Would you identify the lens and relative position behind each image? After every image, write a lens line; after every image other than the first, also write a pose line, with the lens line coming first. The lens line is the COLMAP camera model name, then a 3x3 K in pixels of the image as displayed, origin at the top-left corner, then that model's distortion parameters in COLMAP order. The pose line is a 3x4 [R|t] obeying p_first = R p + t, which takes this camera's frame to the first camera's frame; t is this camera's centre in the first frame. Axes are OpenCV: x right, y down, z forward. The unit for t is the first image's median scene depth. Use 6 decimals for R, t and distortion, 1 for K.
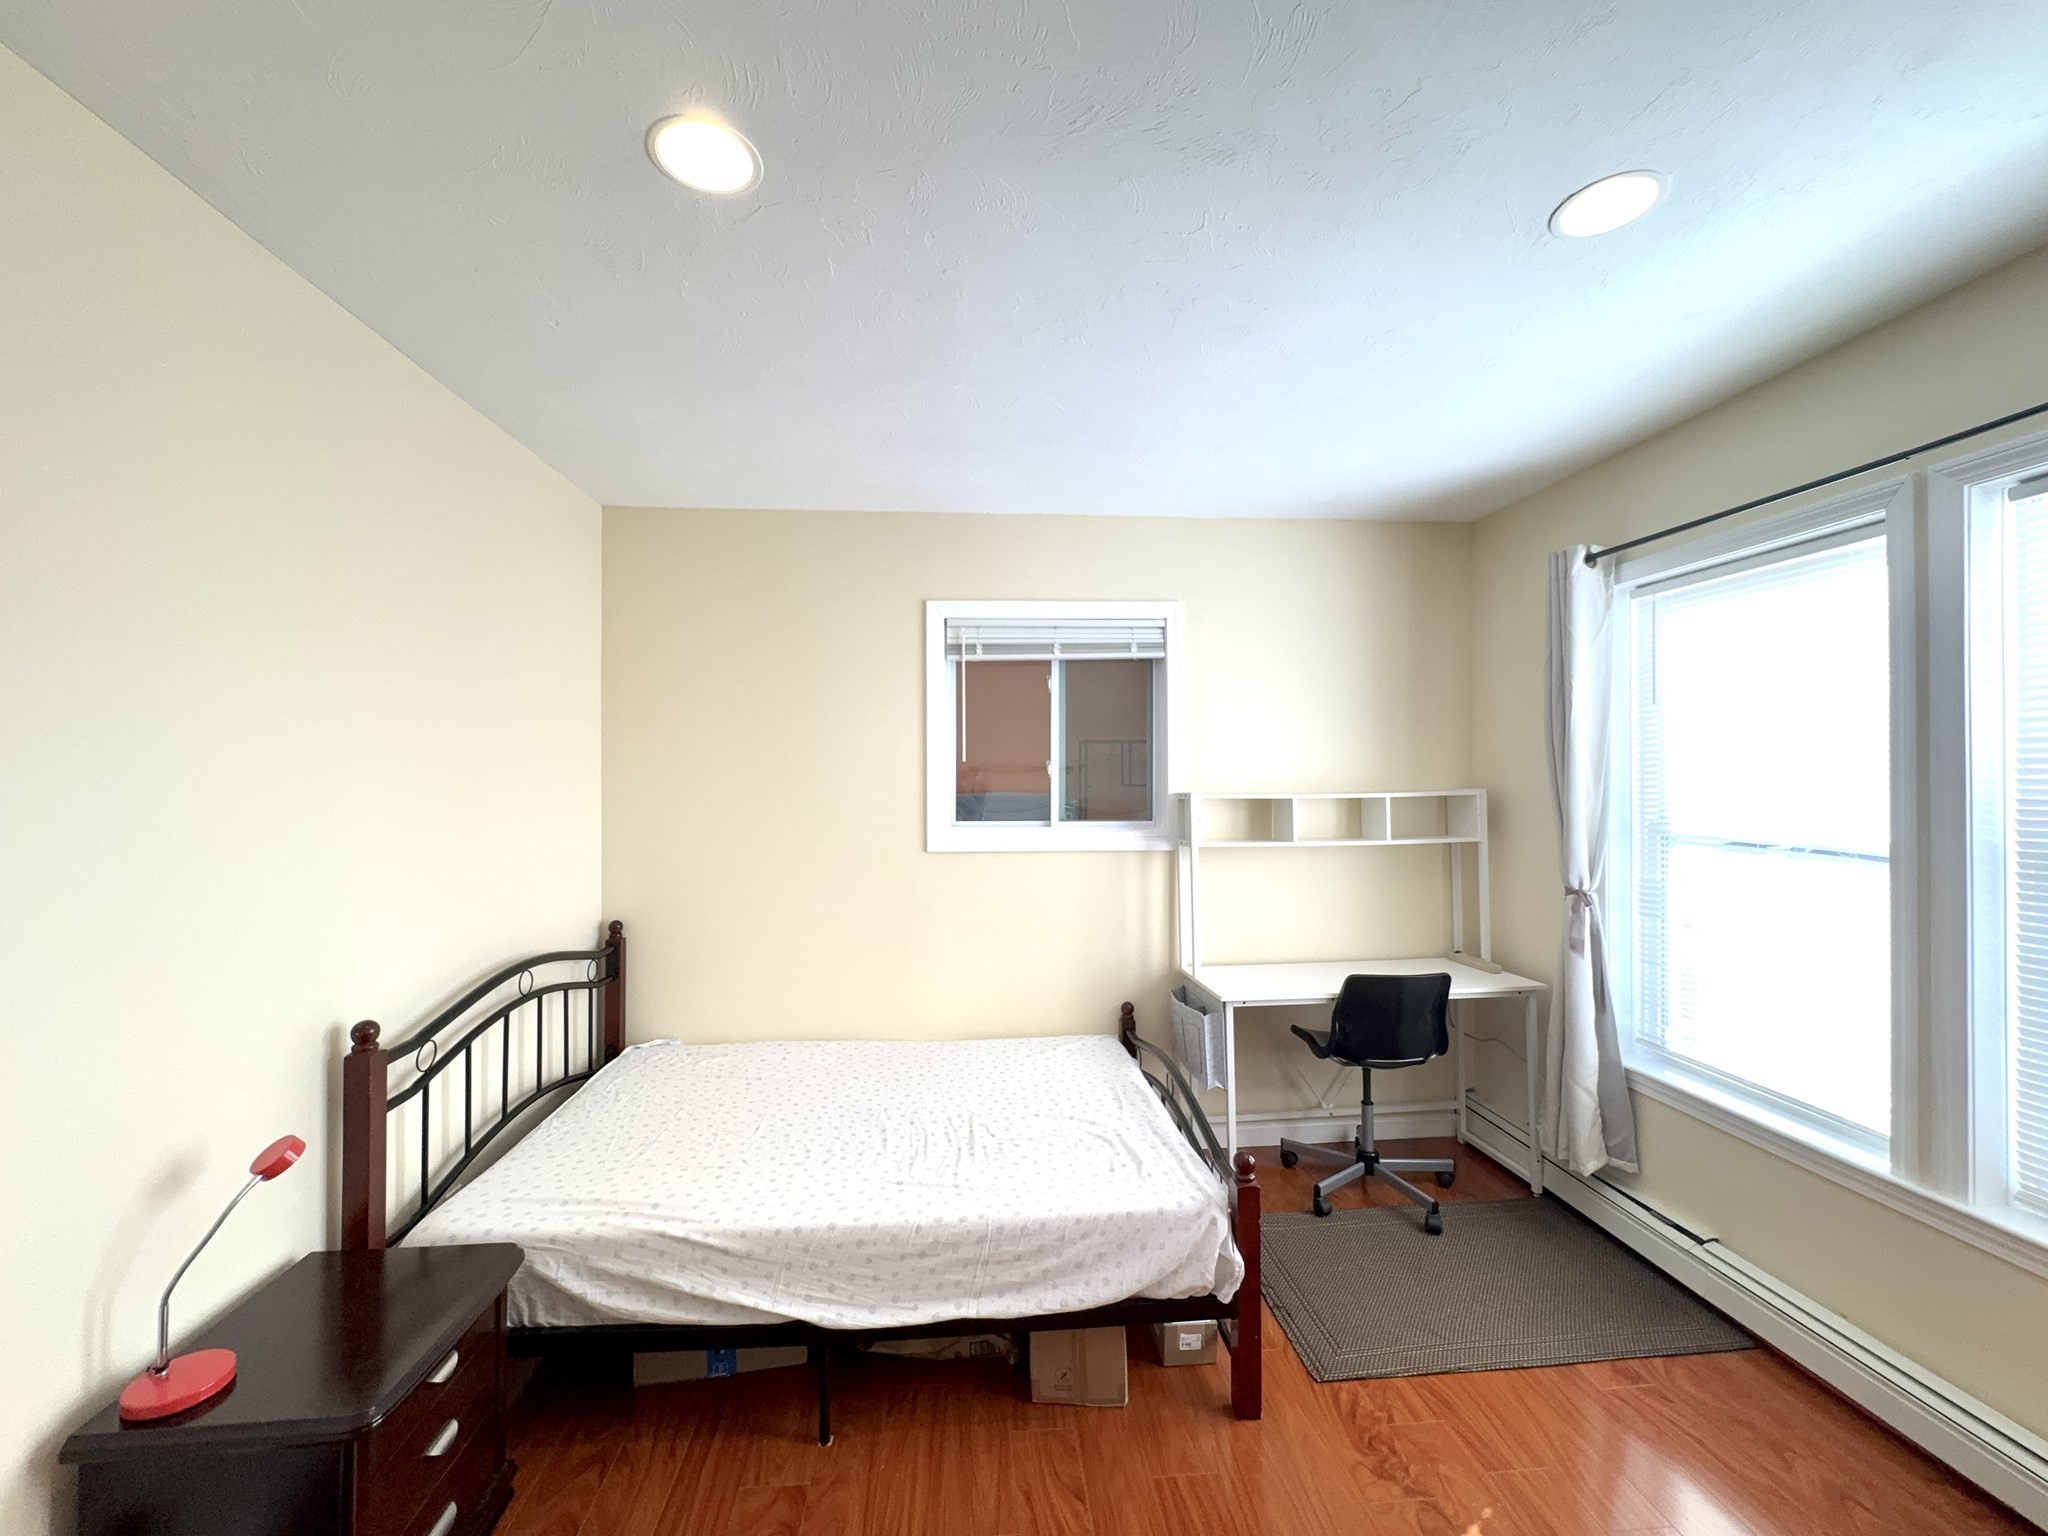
lens RADIAL K [[813.2, 0, 1023.9], [0, 813.2, 776.6], [0, 0, 1]] dist [-0.005304, 0.000094]
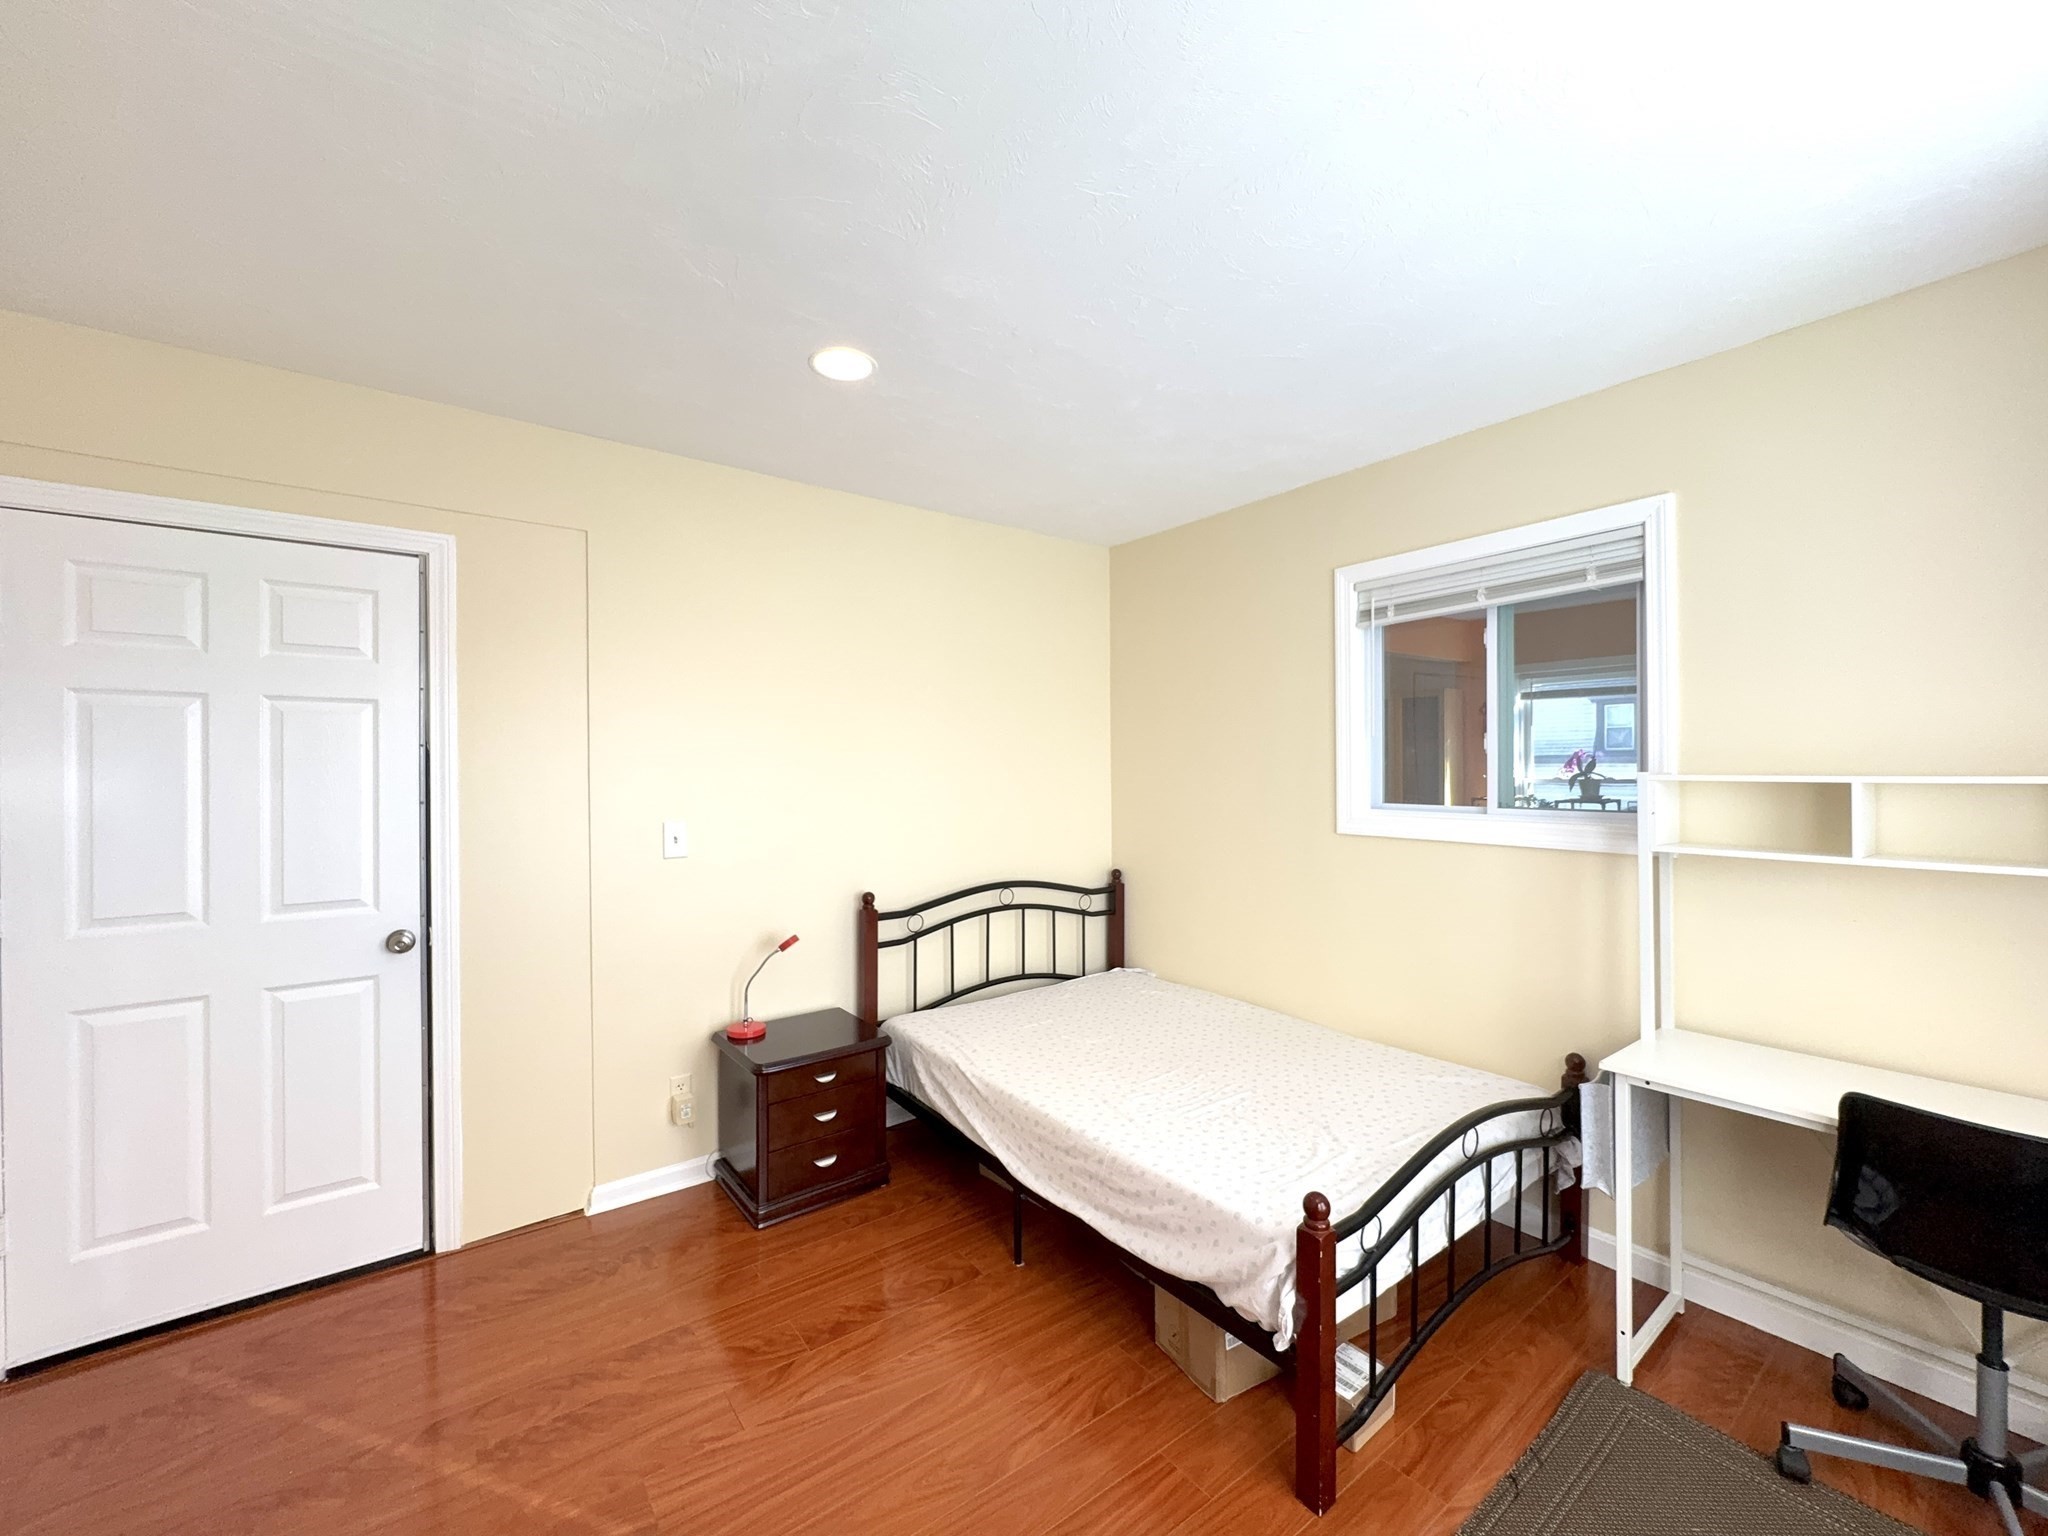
lens RADIAL K [[813.2, 0, 1029.1], [0, 813.2, 776.5], [0, 0, 1]] dist [-0.005304, 0.000094]
pose [[0.539520, 0.010436, -0.841908, 0.827365], [0.003730, 0.999884, 0.014784, 0.018648], [0.841964, -0.011117, 0.539419, 0.309146]]
